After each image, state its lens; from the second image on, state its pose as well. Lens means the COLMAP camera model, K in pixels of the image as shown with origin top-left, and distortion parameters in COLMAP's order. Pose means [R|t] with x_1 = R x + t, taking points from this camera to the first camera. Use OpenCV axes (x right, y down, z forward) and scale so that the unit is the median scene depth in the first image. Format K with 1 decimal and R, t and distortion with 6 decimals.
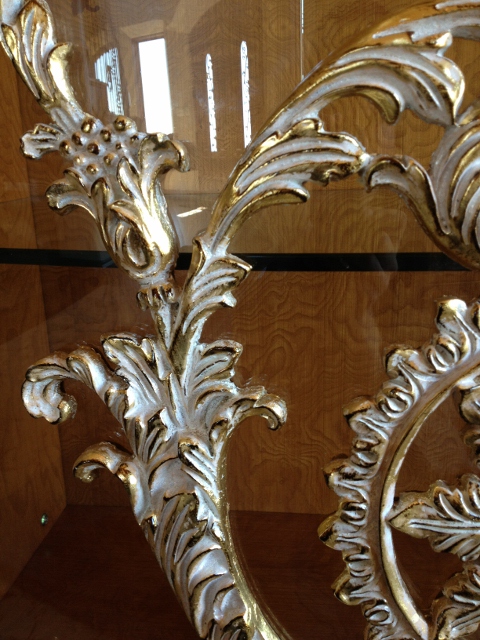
lens RADIAL K [[600.4, 0, 241.6], [0, 600.4, 319.1], [0, 0, 1]] dist [-0.016620, 0.000000]
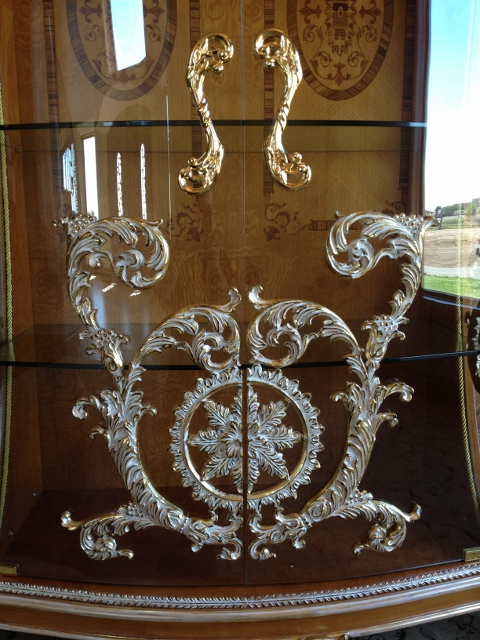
lens RADIAL K [[600.4, 0, 270.2], [0, 600.4, 308.2], [0, 0, 1]] dist [-0.016620, 0.000000]
pose [[0.976914, 0.002743, 0.213616, -0.024159], [0.023568, 0.992430, -0.120527, -0.003639], [-0.212329, 0.122779, 0.969454, -2.535155]]
